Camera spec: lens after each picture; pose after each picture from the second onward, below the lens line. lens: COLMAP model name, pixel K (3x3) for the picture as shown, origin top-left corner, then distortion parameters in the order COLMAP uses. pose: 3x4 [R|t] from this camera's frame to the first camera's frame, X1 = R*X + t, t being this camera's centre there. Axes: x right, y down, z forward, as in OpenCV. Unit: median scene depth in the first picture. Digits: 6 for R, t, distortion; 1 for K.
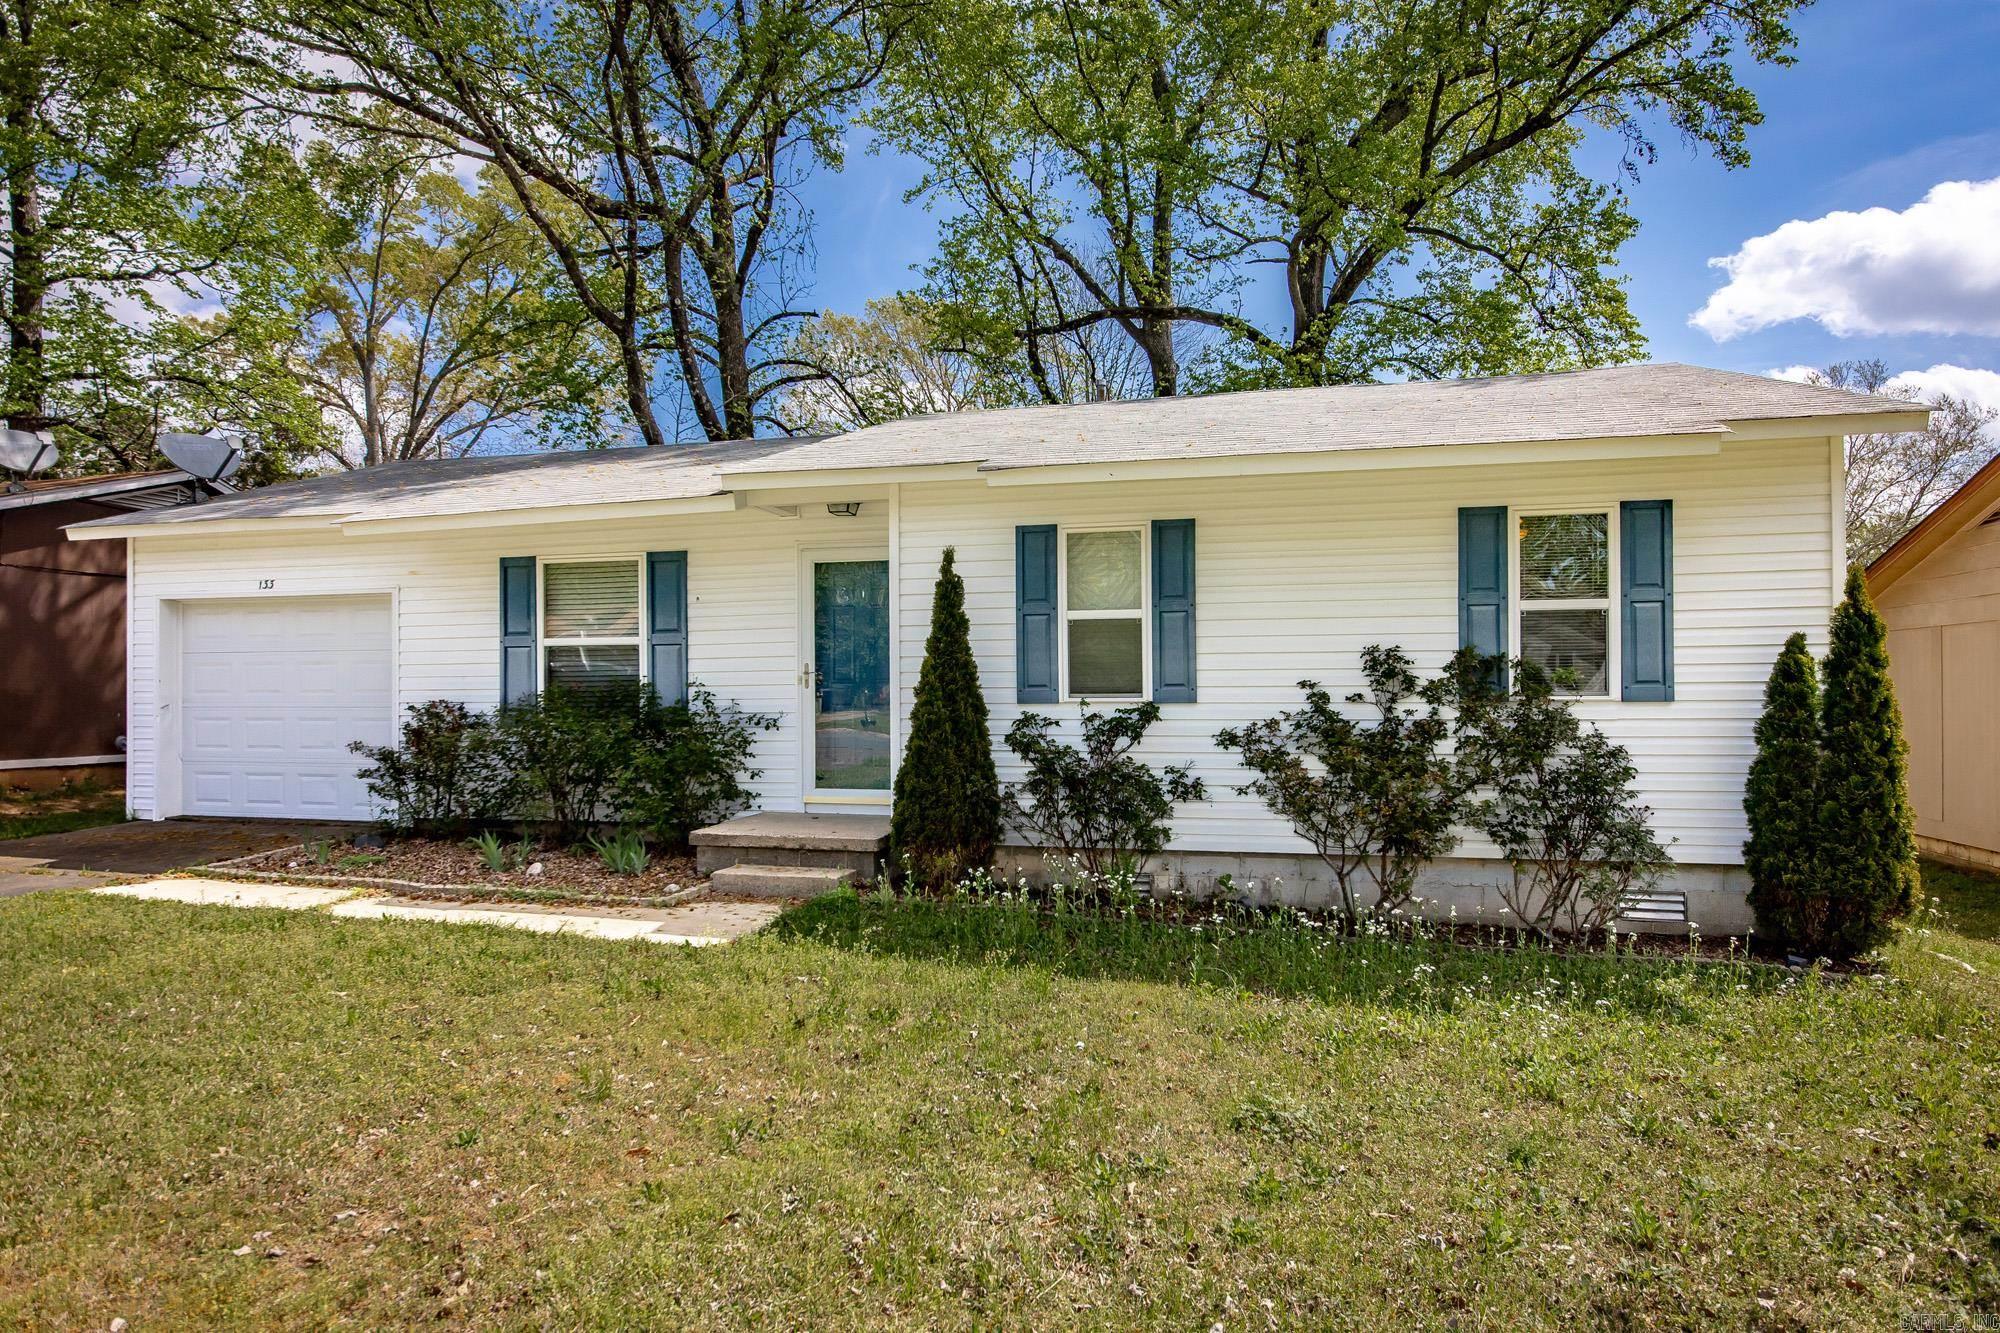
lens RADIAL K [[1122.8, 0, 1000.2], [0, 1122.8, 671.7], [0, 0, 1]] dist [-0.016106, 0.001253]
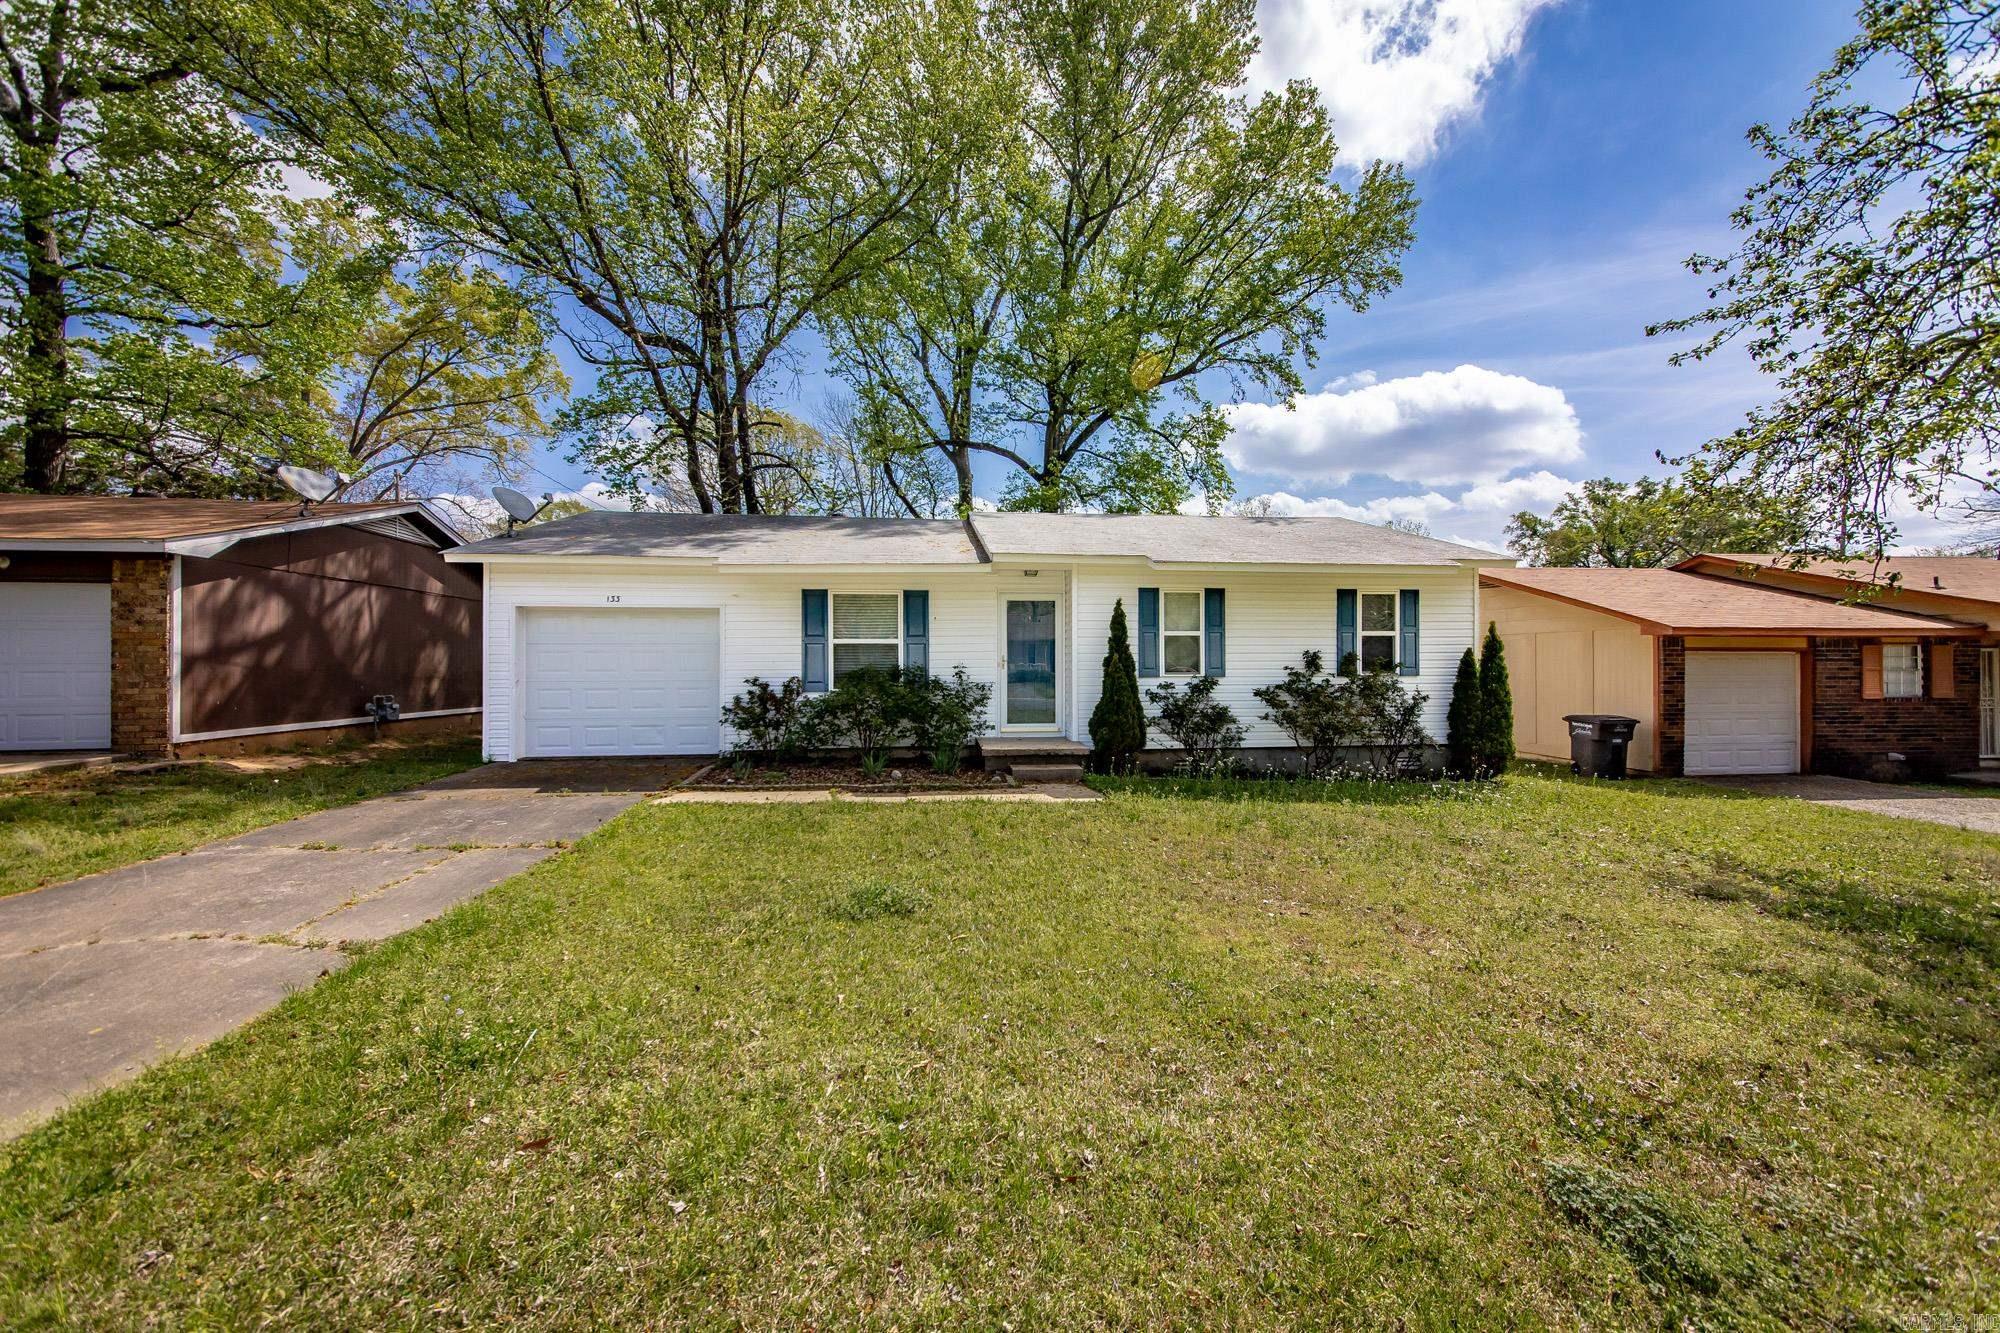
lens RADIAL K [[716.4, 0, 998.7], [0, 716.4, 653.0], [0, 0, 1]] dist [0.007288, -0.000358]
pose [[0.939196, 0.007601, 0.343298, -0.558529], [-0.006689, 0.999970, -0.003842, -0.006688], [-0.343317, 0.001312, 0.939219, -0.092610]]
